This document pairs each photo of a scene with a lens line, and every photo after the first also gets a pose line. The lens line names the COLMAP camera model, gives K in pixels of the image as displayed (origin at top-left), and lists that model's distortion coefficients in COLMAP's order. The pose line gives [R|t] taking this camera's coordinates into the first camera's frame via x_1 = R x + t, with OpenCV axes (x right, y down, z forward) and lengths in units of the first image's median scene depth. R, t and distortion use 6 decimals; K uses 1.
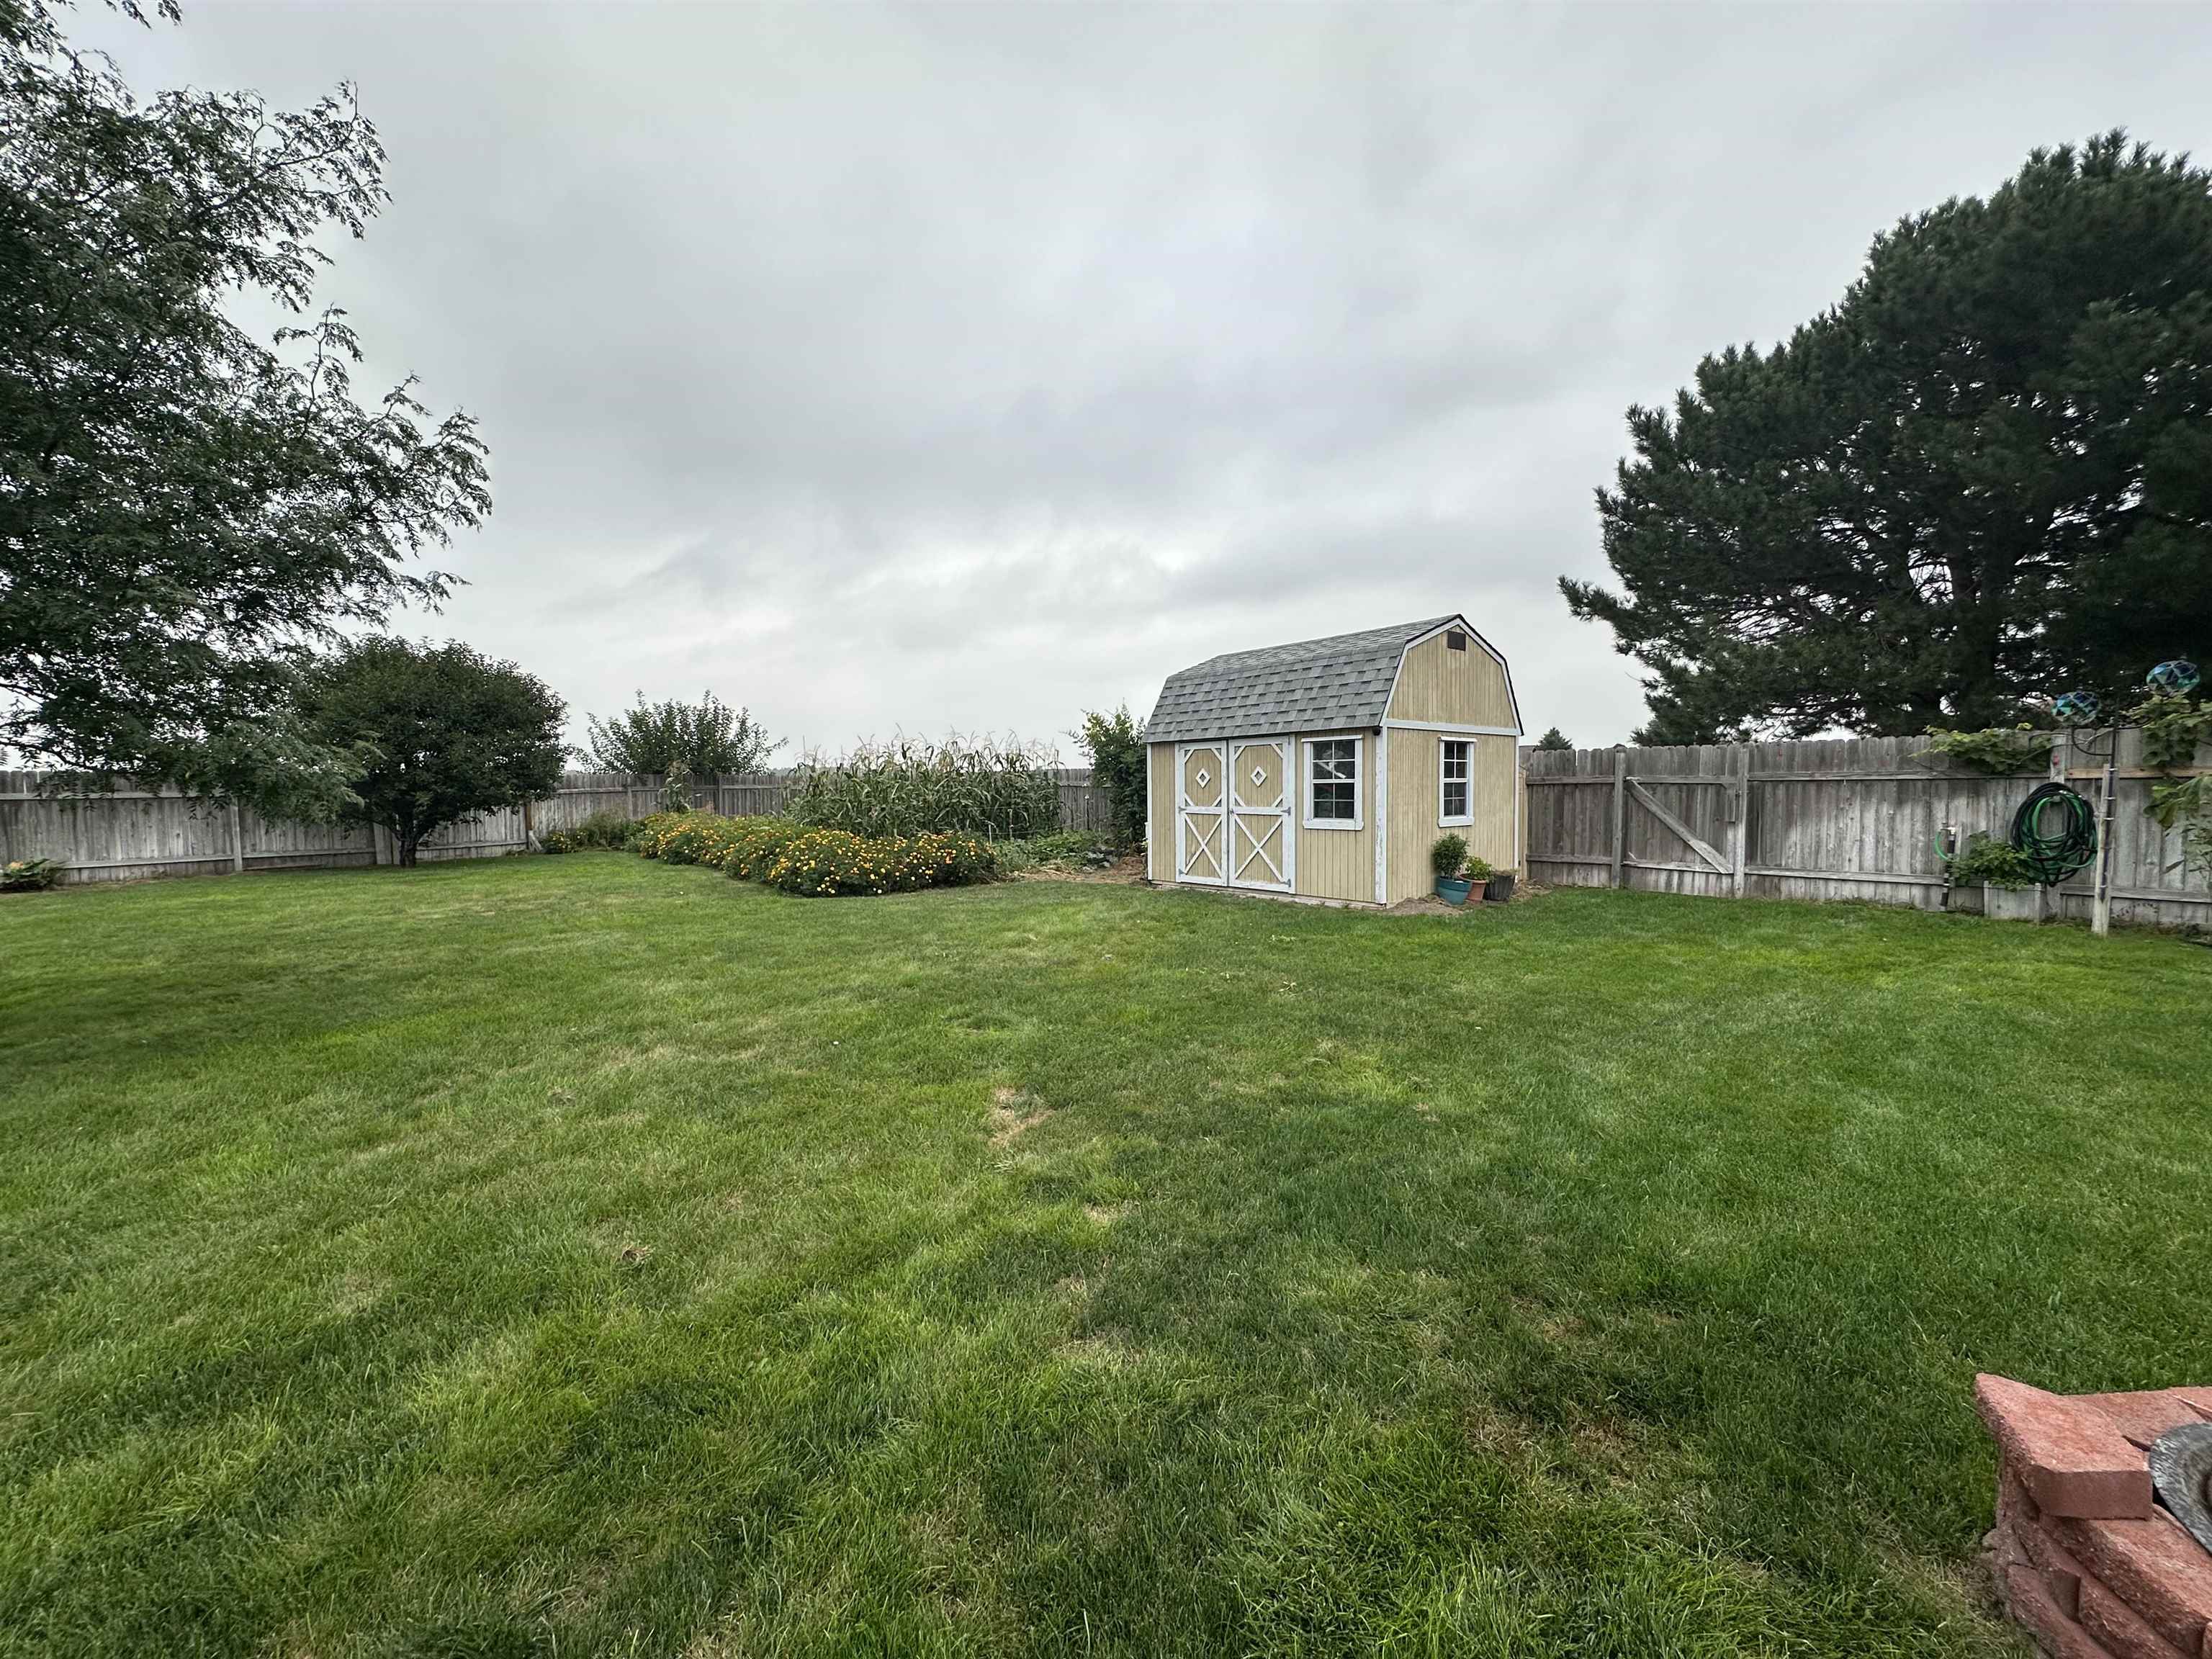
lens RADIAL K [[889.4, 0, 1105.1], [0, 889.4, 832.2], [0, 0, 1]] dist [-0.001621, 0.000158]
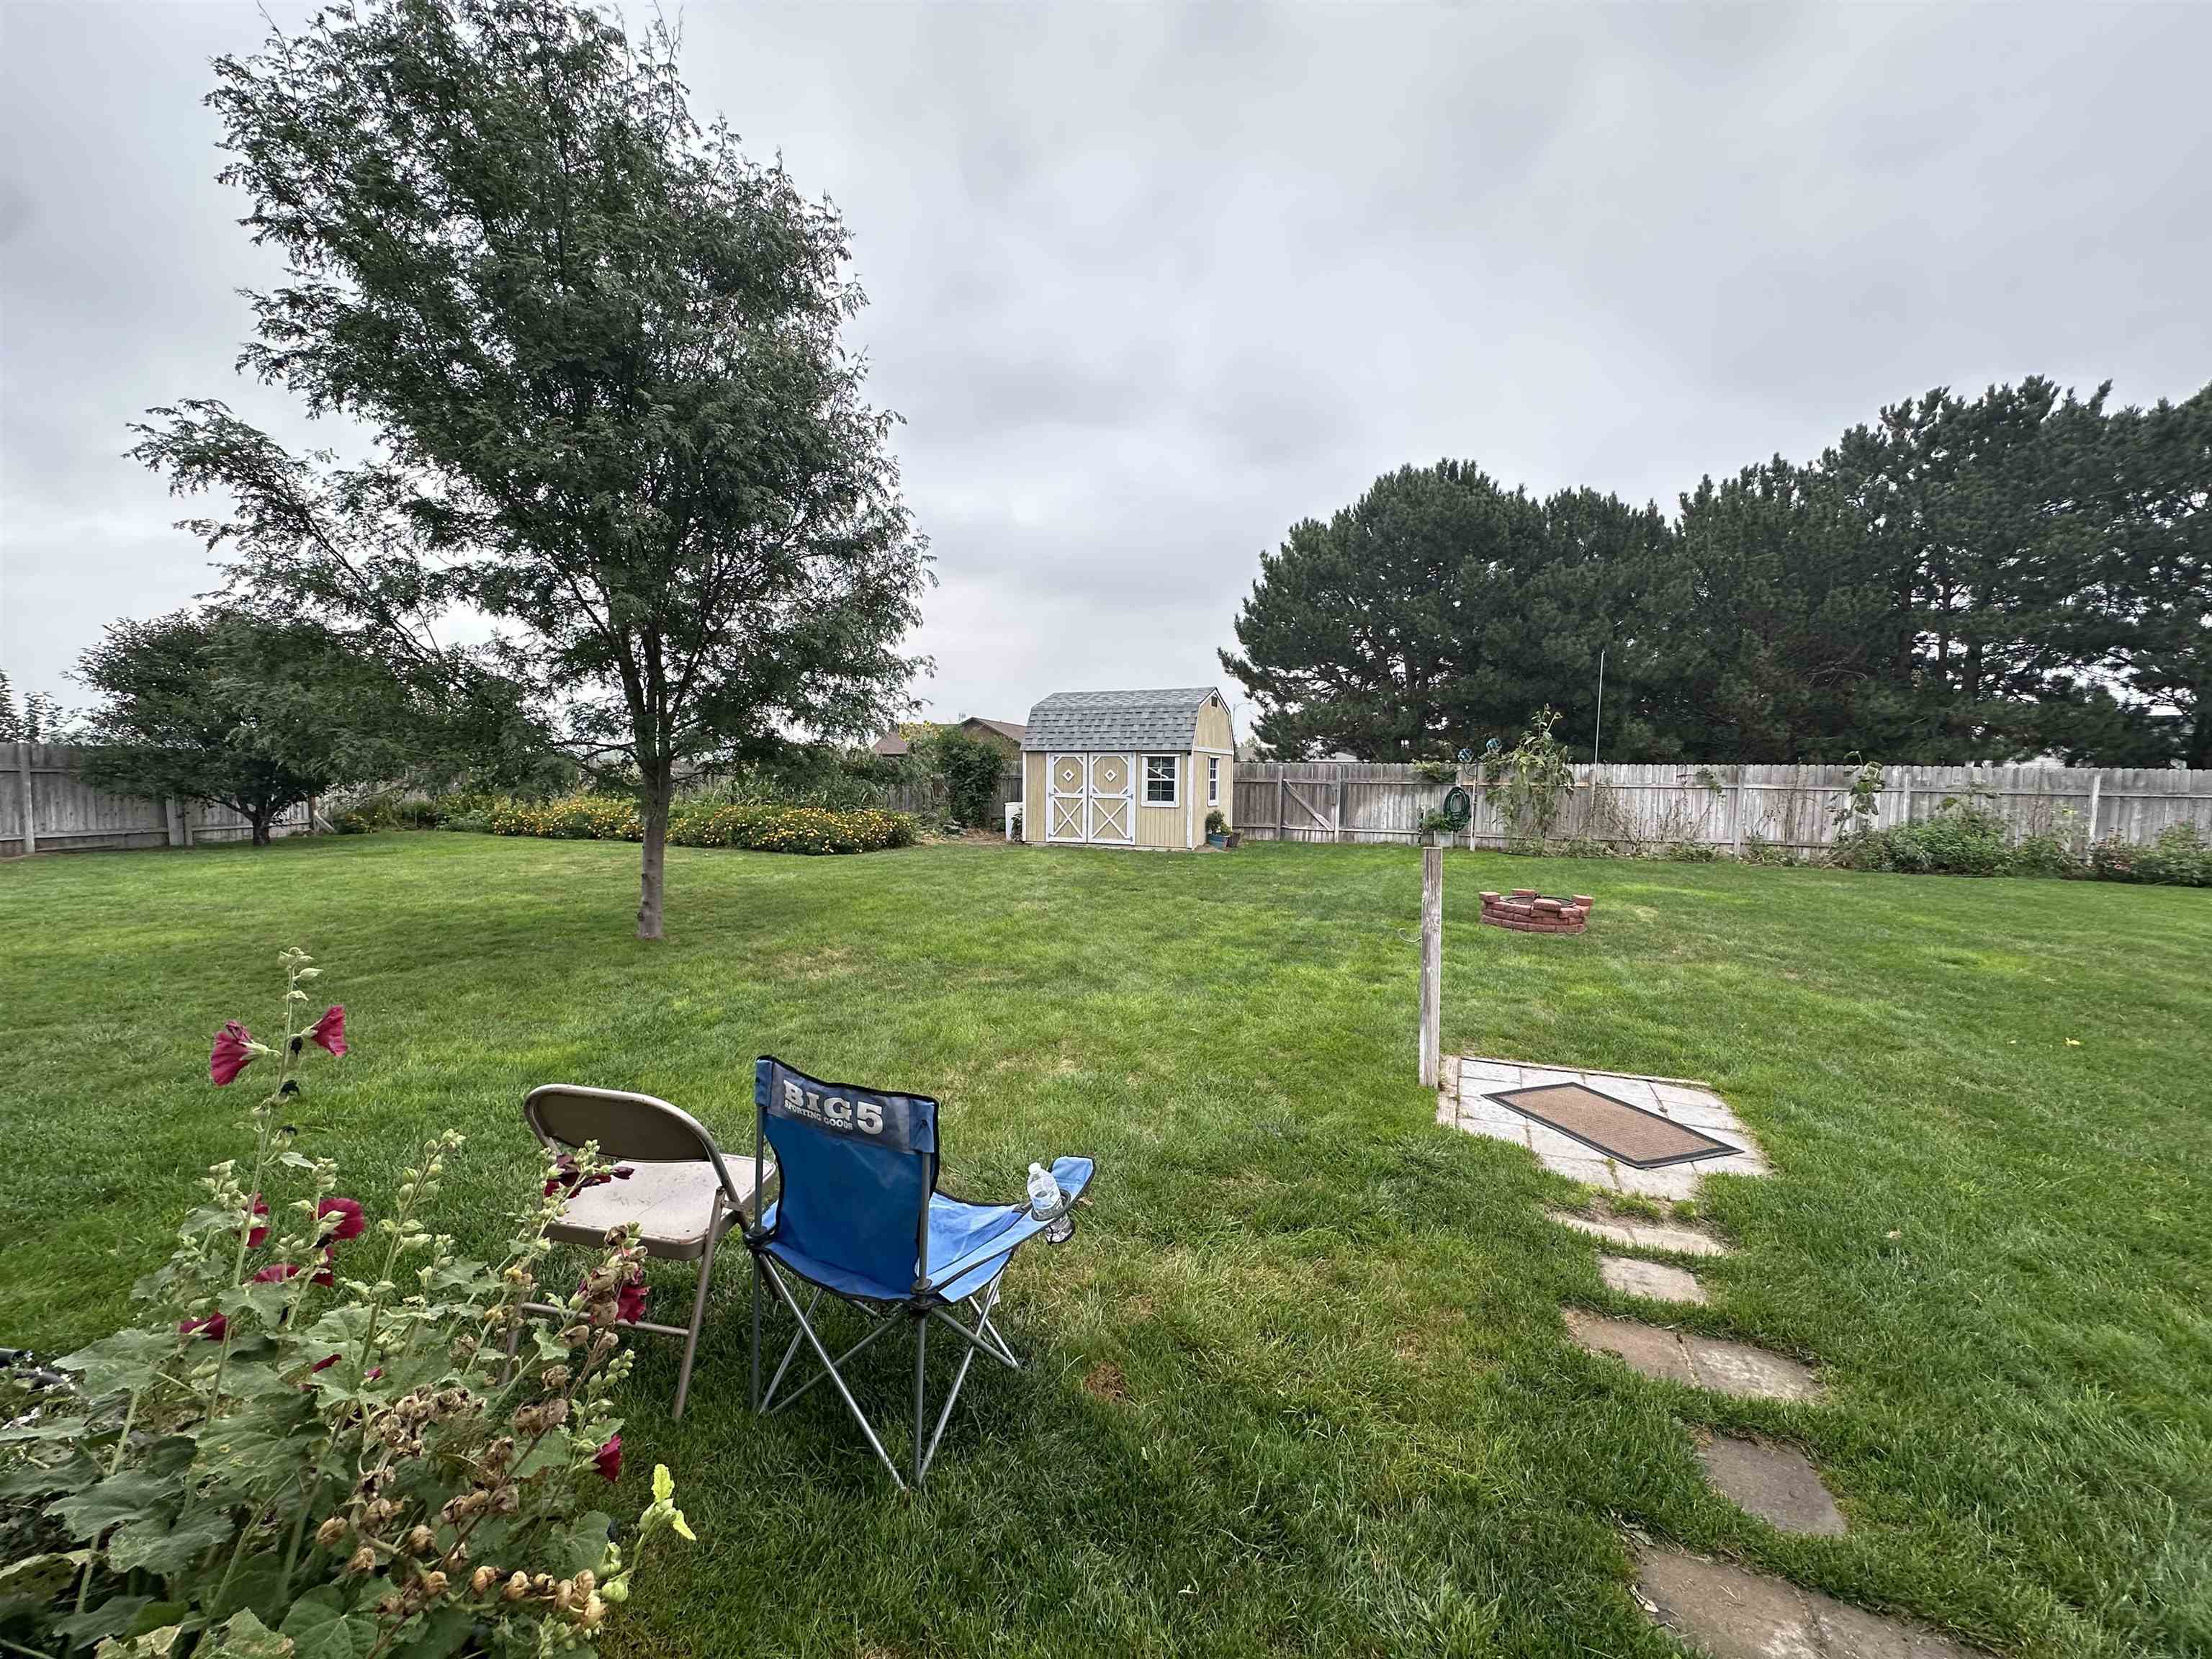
lens RADIAL K [[889.4, 0, 1104.7], [0, 889.4, 832.4], [0, 0, 1]] dist [-0.001621, 0.000158]
pose [[0.889628, -0.010463, 0.456567, -0.611632], [0.002634, 0.999838, 0.017779, 0.014473], [-0.456679, -0.014614, 0.889511, -0.485334]]
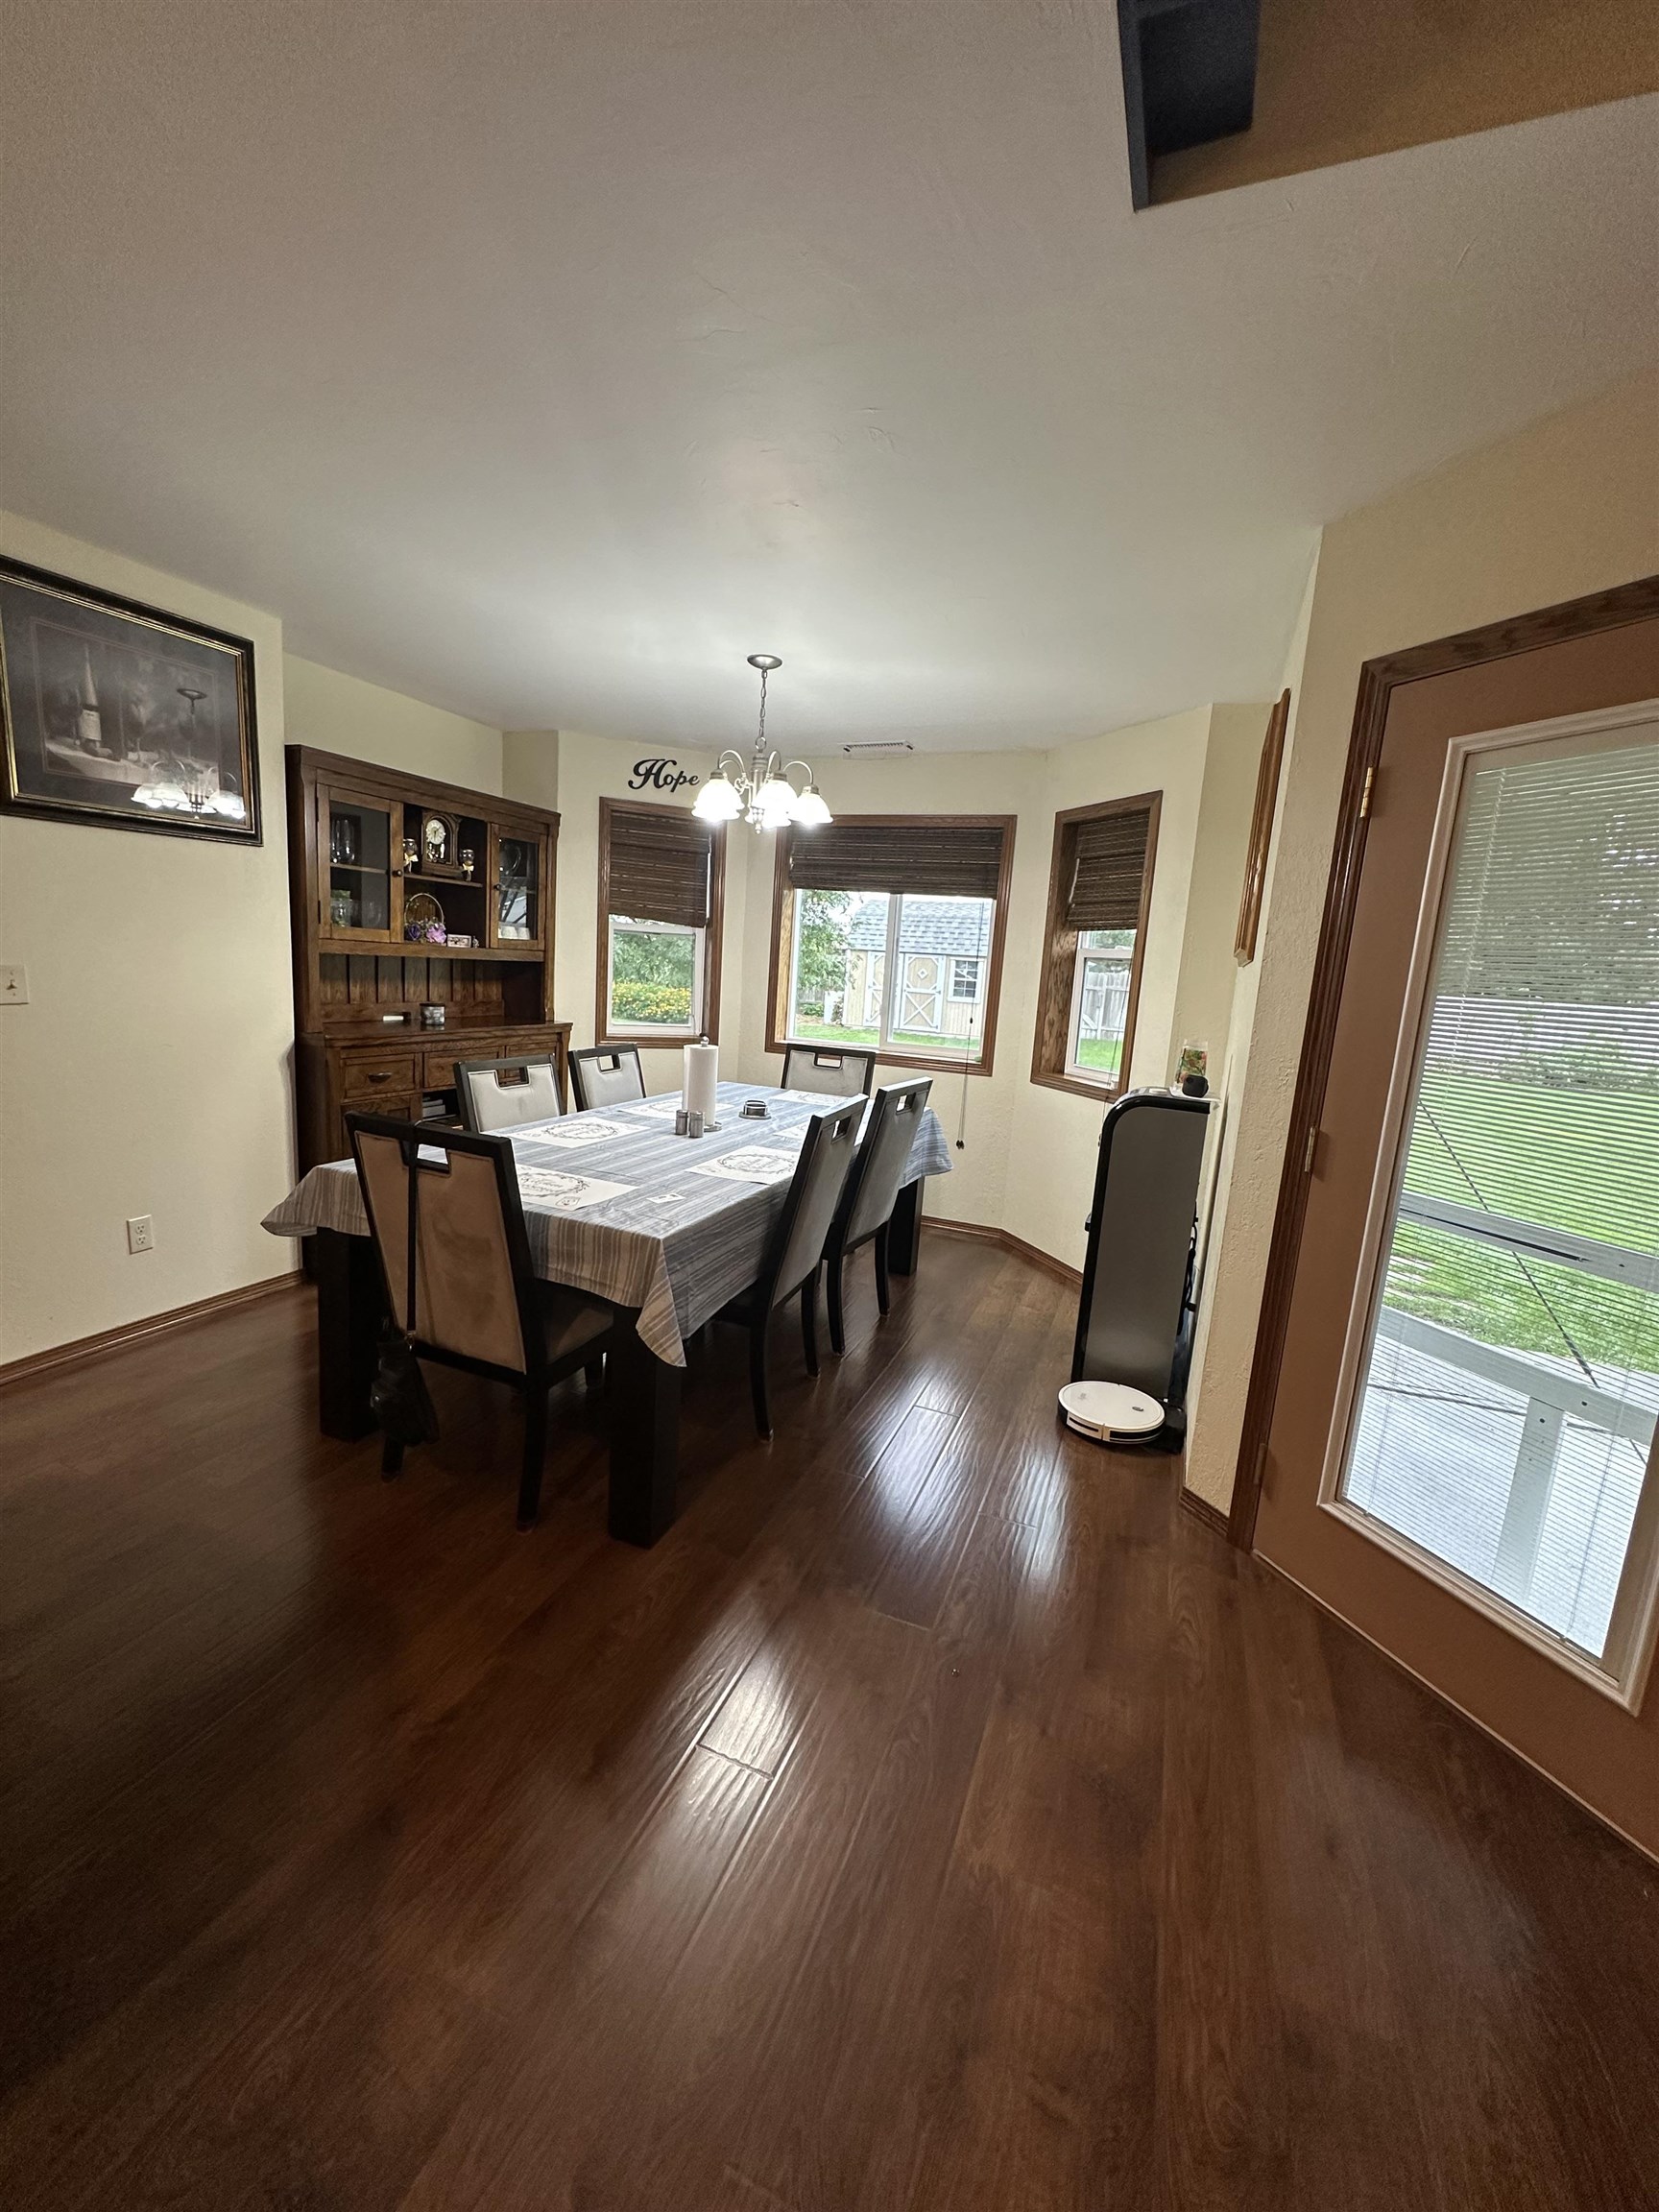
lens RADIAL K [[889.4, 0, 830.8], [0, 889.4, 1106.9], [0, 0, 1]] dist [-0.001621, 0.000158]
pose [[0.878009, -0.009749, 0.478545, -0.989760], [-0.051150, 0.992156, 0.114059, 0.017464], [-0.475903, -0.124622, 0.870623, -0.692065]]
